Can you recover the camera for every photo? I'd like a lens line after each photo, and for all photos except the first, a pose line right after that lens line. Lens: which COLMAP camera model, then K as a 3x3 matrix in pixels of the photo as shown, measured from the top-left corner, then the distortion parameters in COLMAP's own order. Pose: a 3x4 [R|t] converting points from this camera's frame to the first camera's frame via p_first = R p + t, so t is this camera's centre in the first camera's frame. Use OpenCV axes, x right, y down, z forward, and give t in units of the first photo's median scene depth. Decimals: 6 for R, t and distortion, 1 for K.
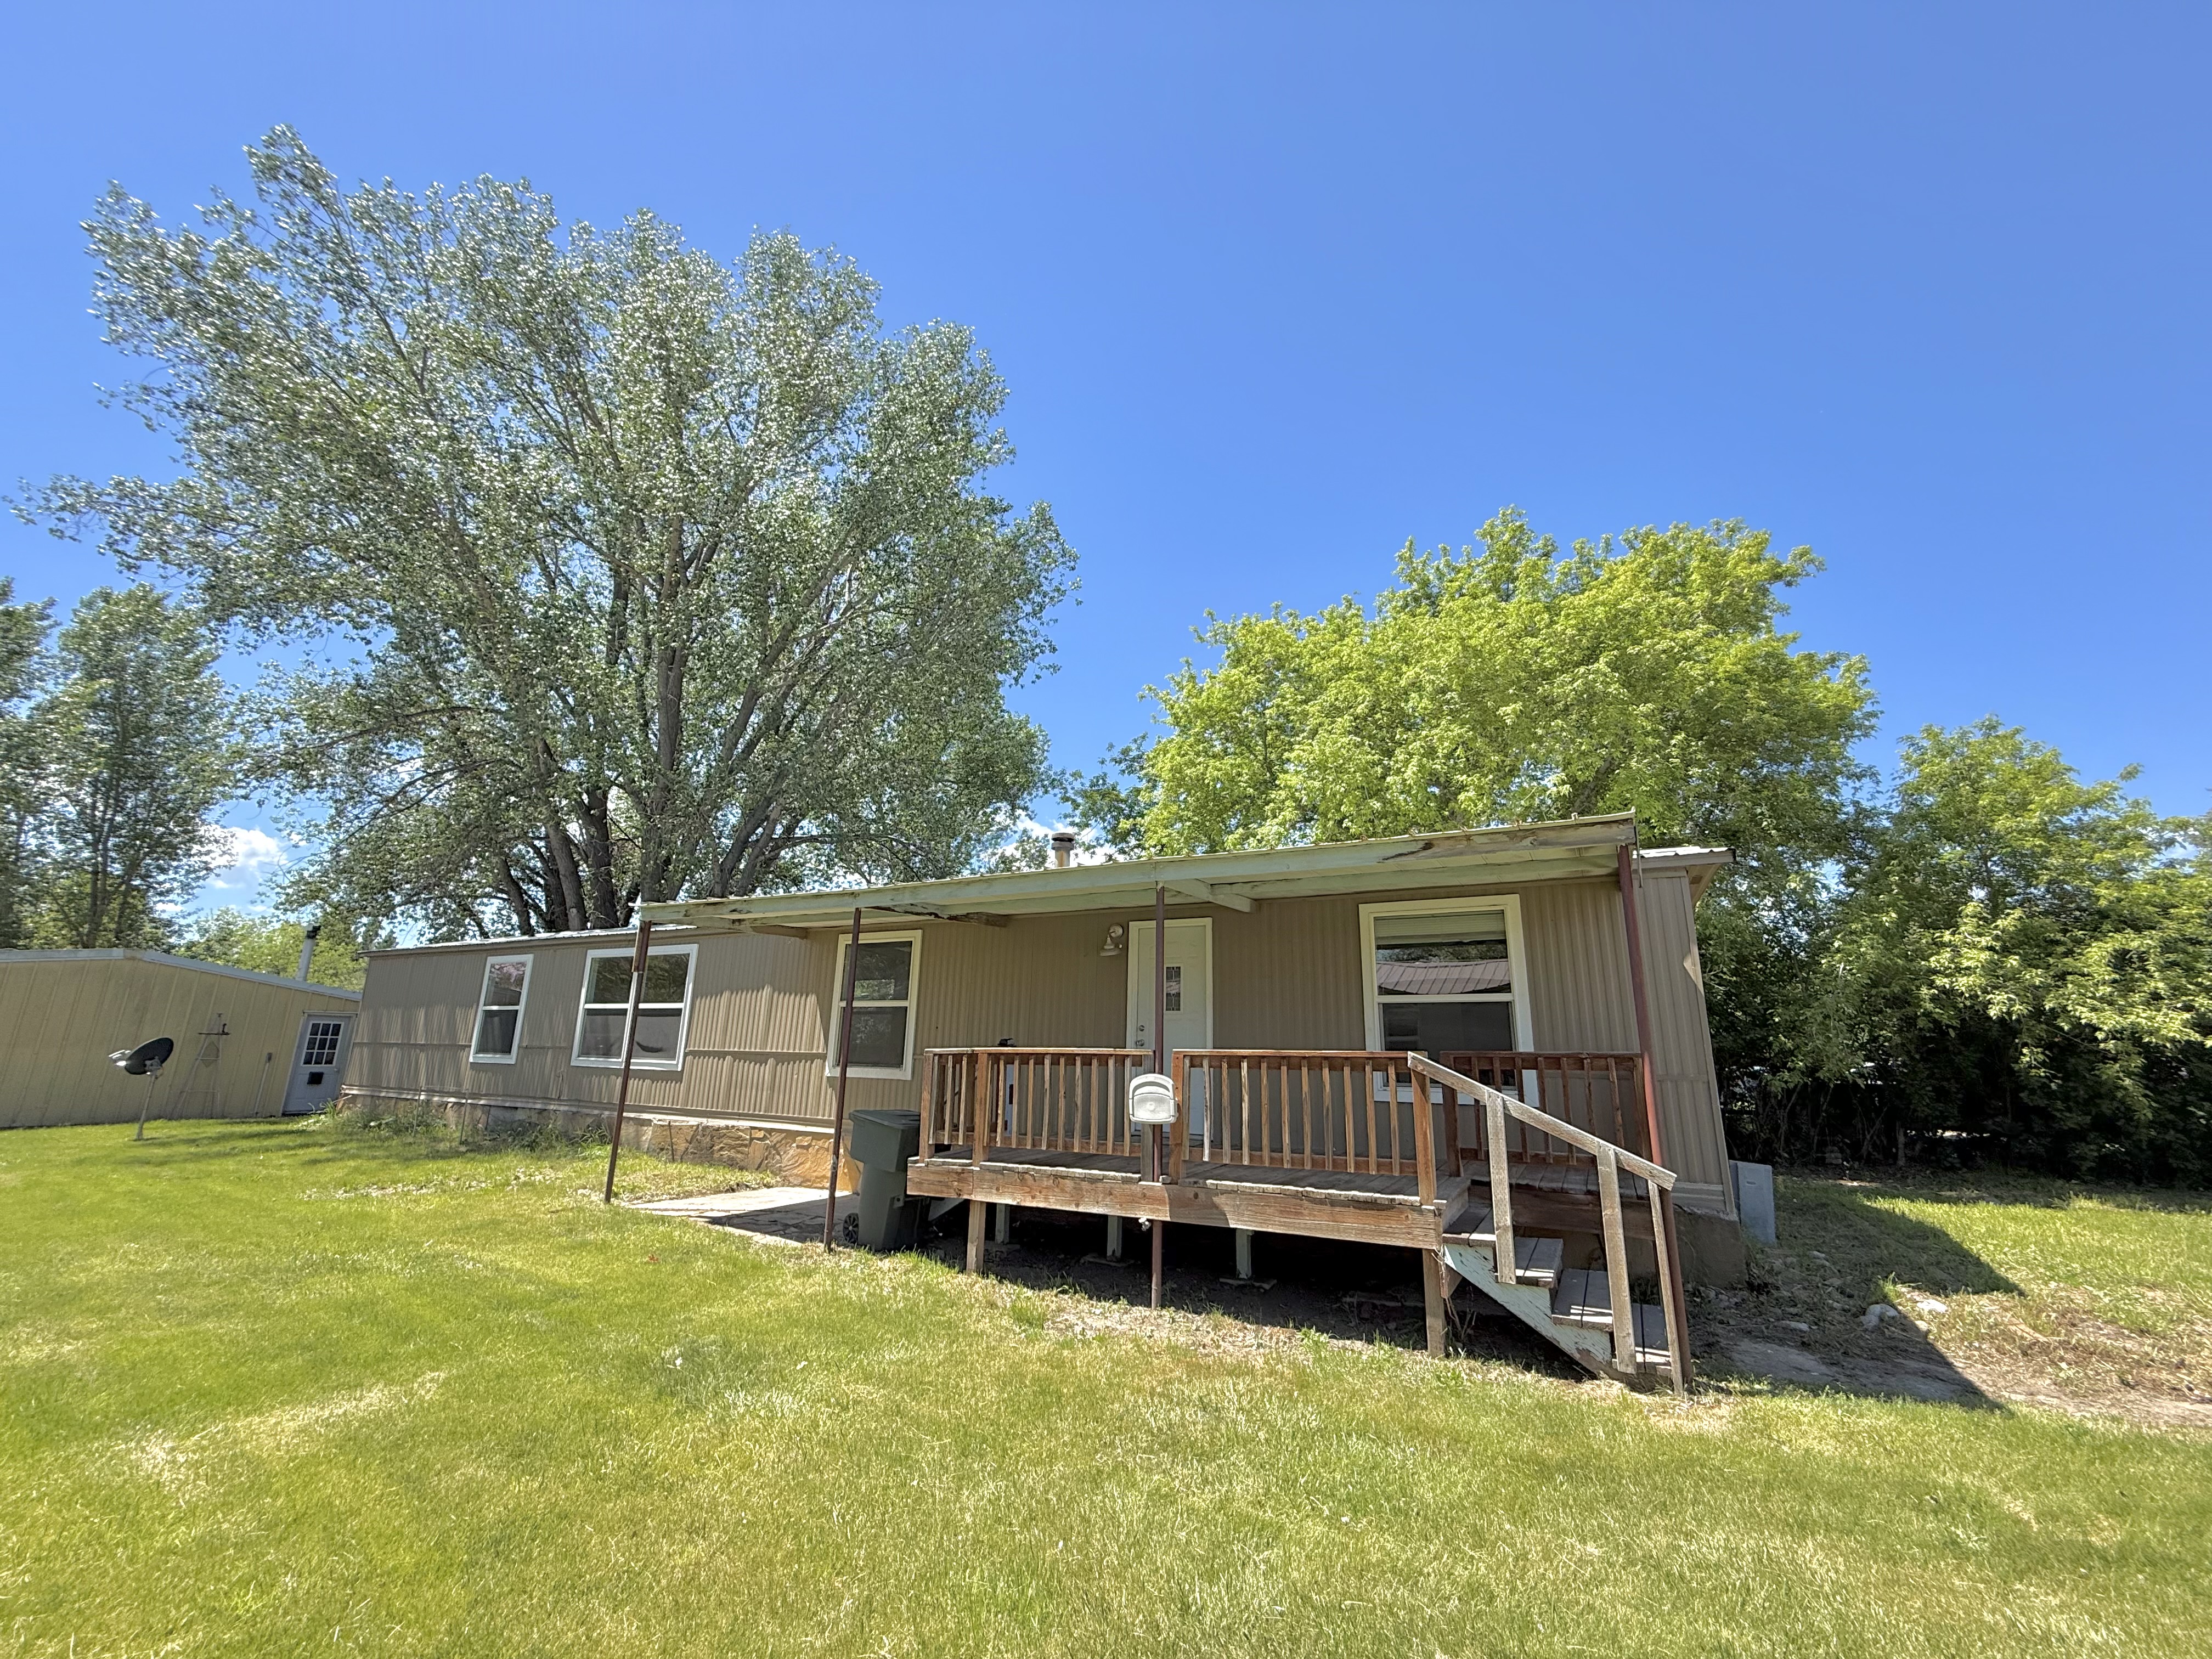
lens RADIAL K [[896.6, 0, 1109.6], [0, 896.6, 825.3], [0, 0, 1]] dist [-0.000934, 0.001119]
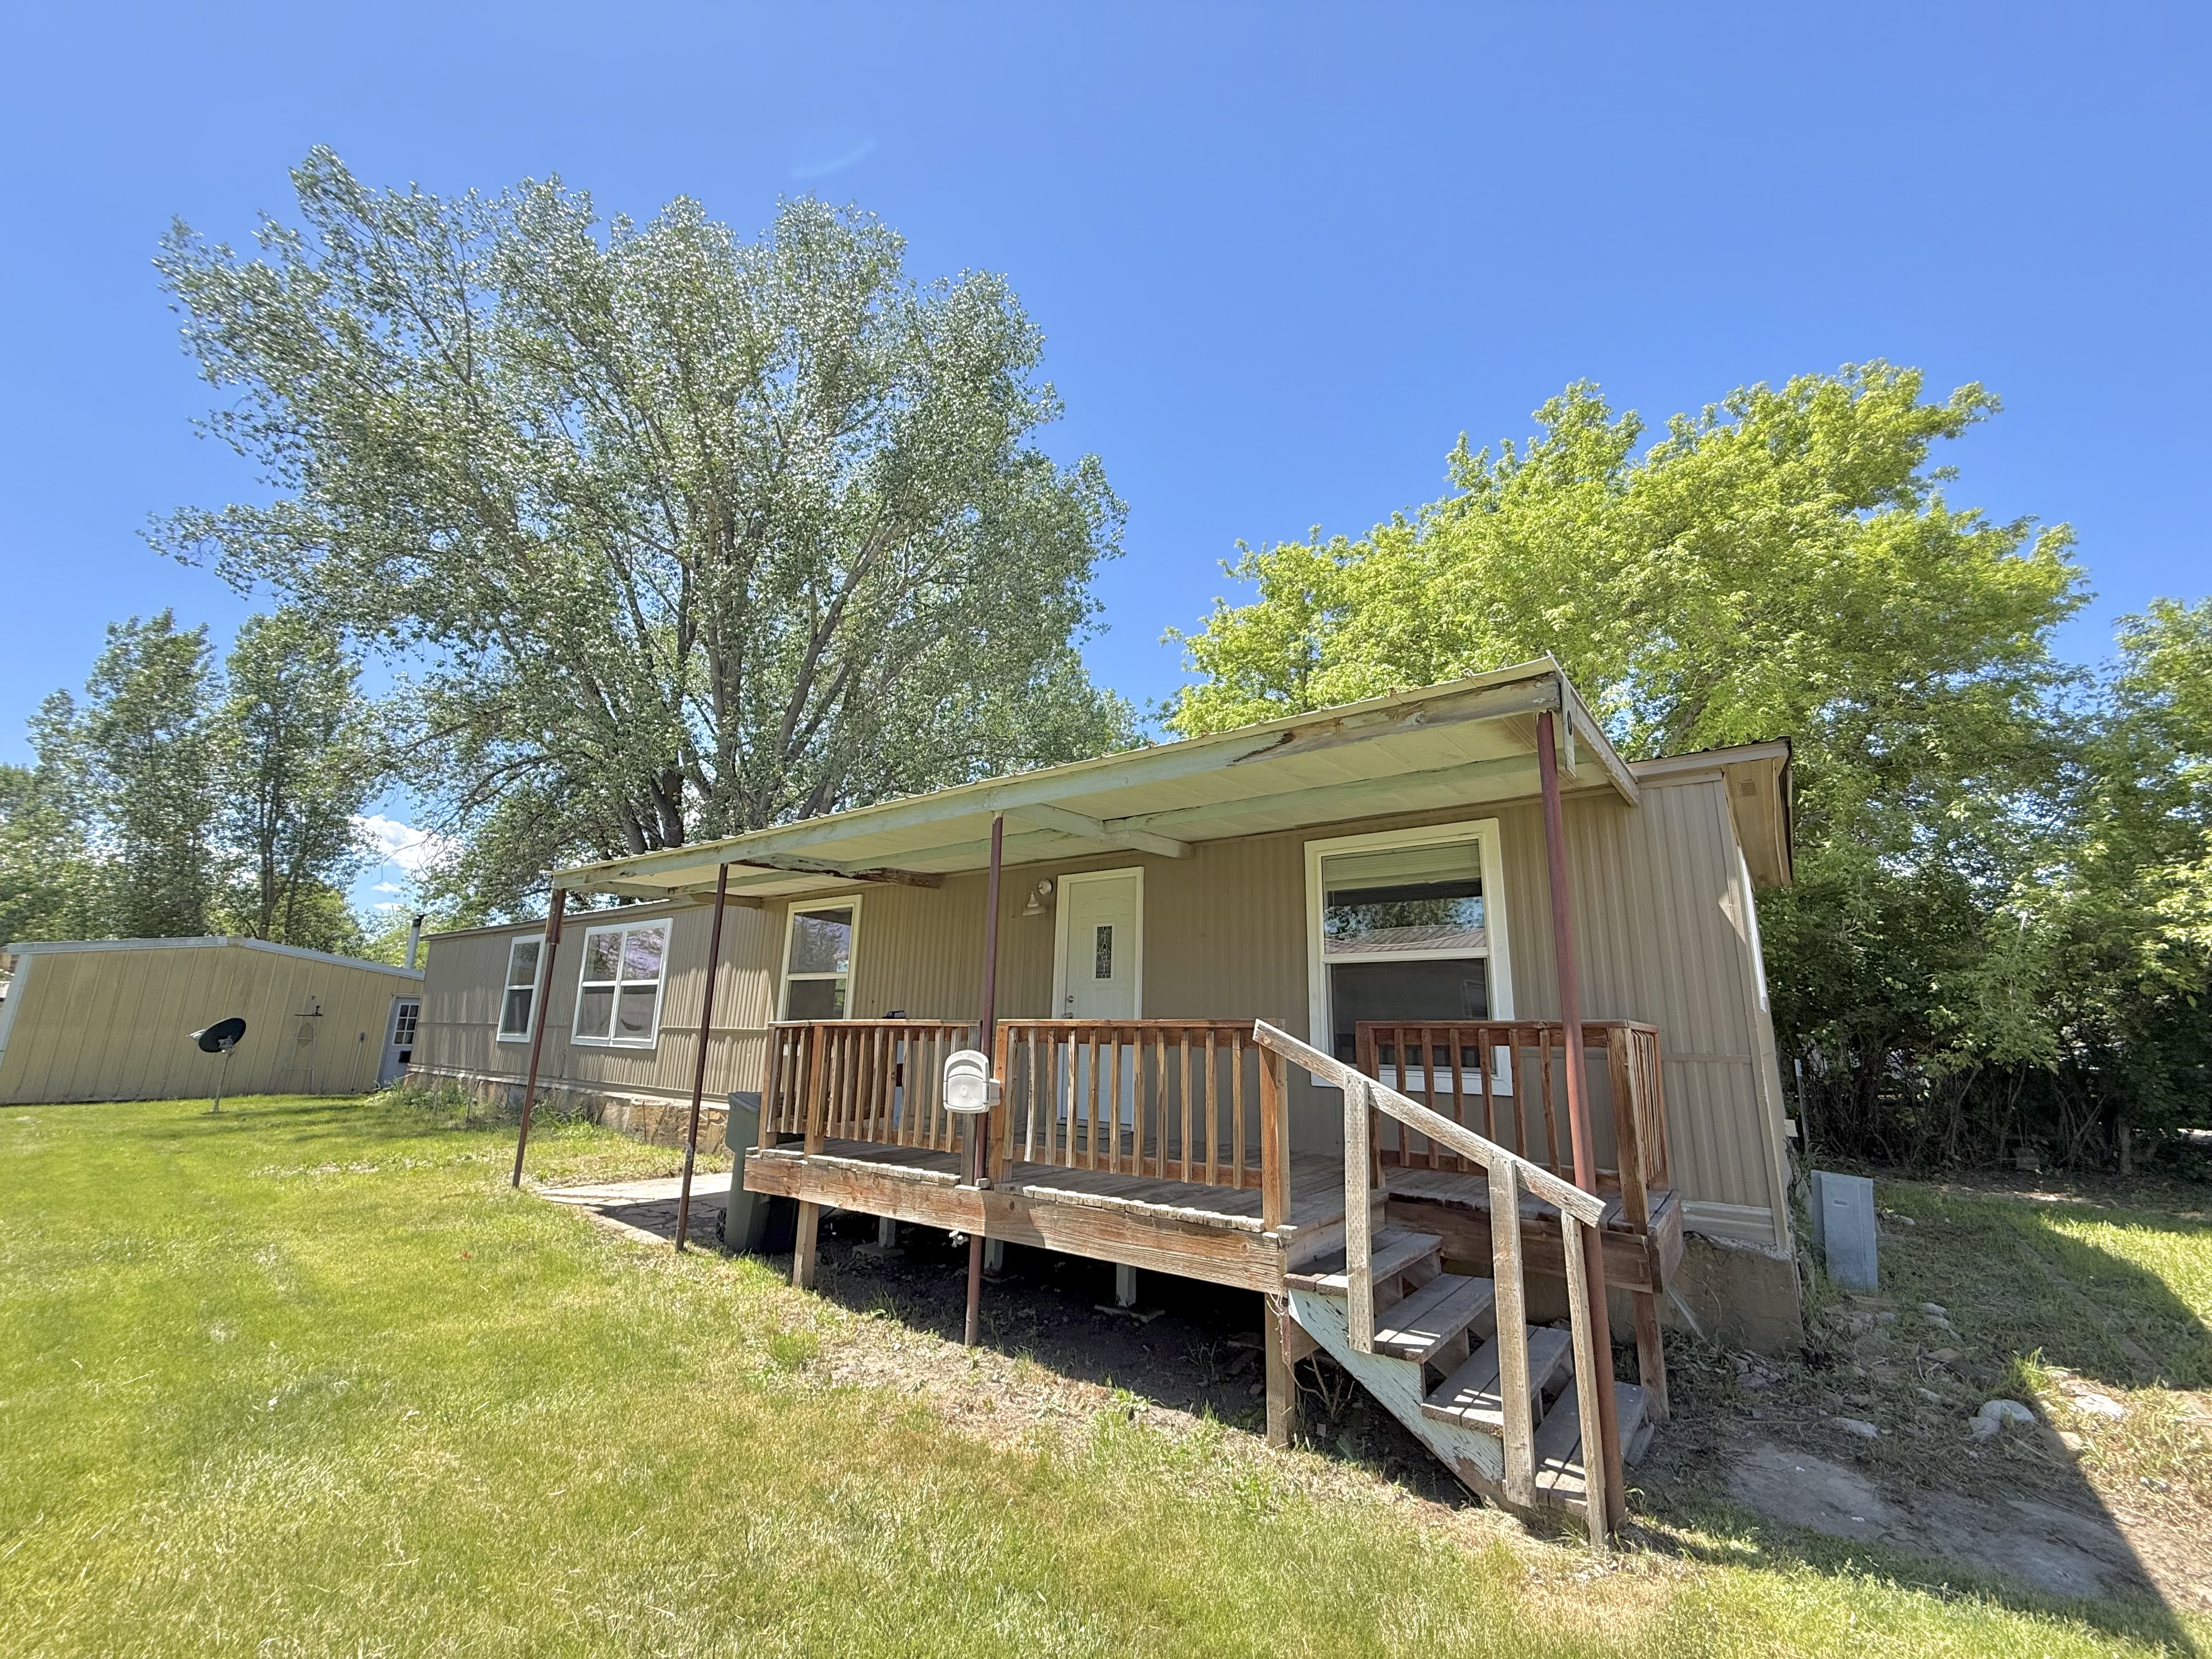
lens RADIAL K [[896.6, 0, 1108.5], [0, 896.6, 826.8], [0, 0, 1]] dist [-0.000934, 0.001119]
pose [[0.988594, -0.034728, -0.146545, 0.153601], [0.037672, 0.999139, 0.017363, 0.037374], [0.145816, -0.022685, 0.989052, 0.125895]]
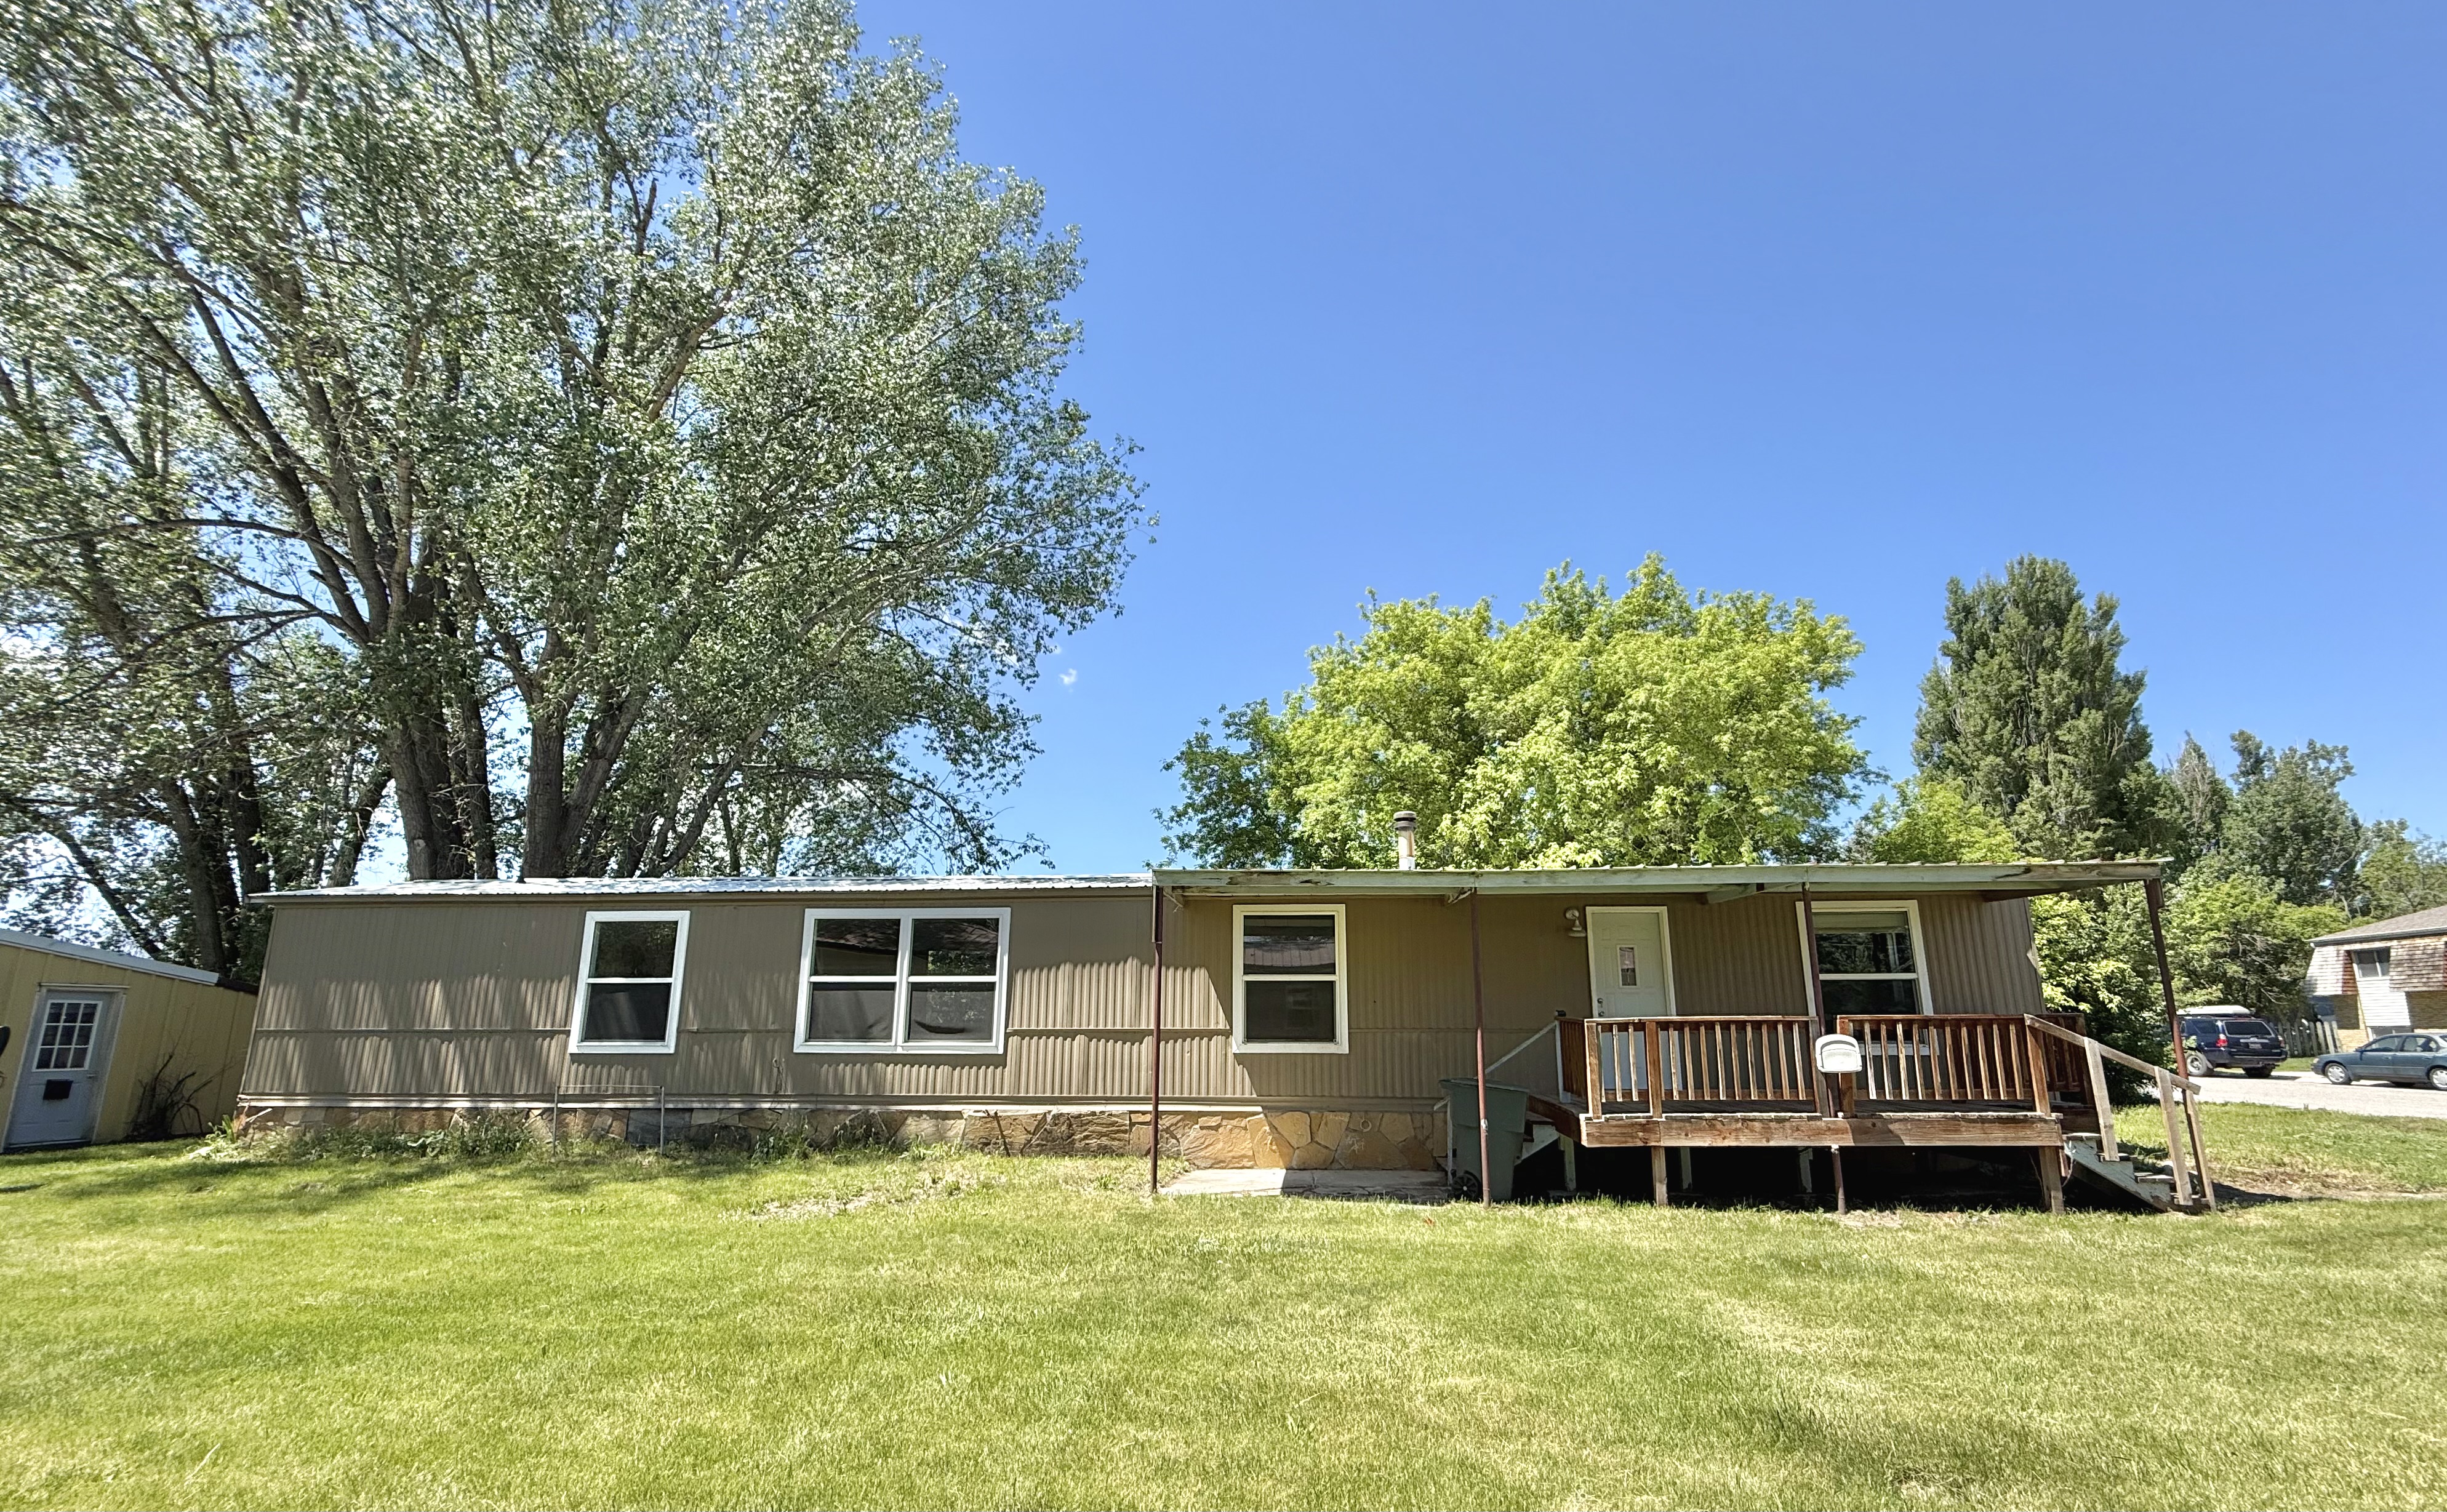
lens RADIAL K [[1000.2, 0, 1247.1], [0, 1000.2, 846.7], [0, 0, 1]] dist [-0.000129, -0.000156]
pose [[0.903187, 0.062513, 0.424670, -0.692904], [-0.088873, 0.995135, 0.042528, 0.014435], [-0.419945, -0.076153, 0.904349, 0.048502]]
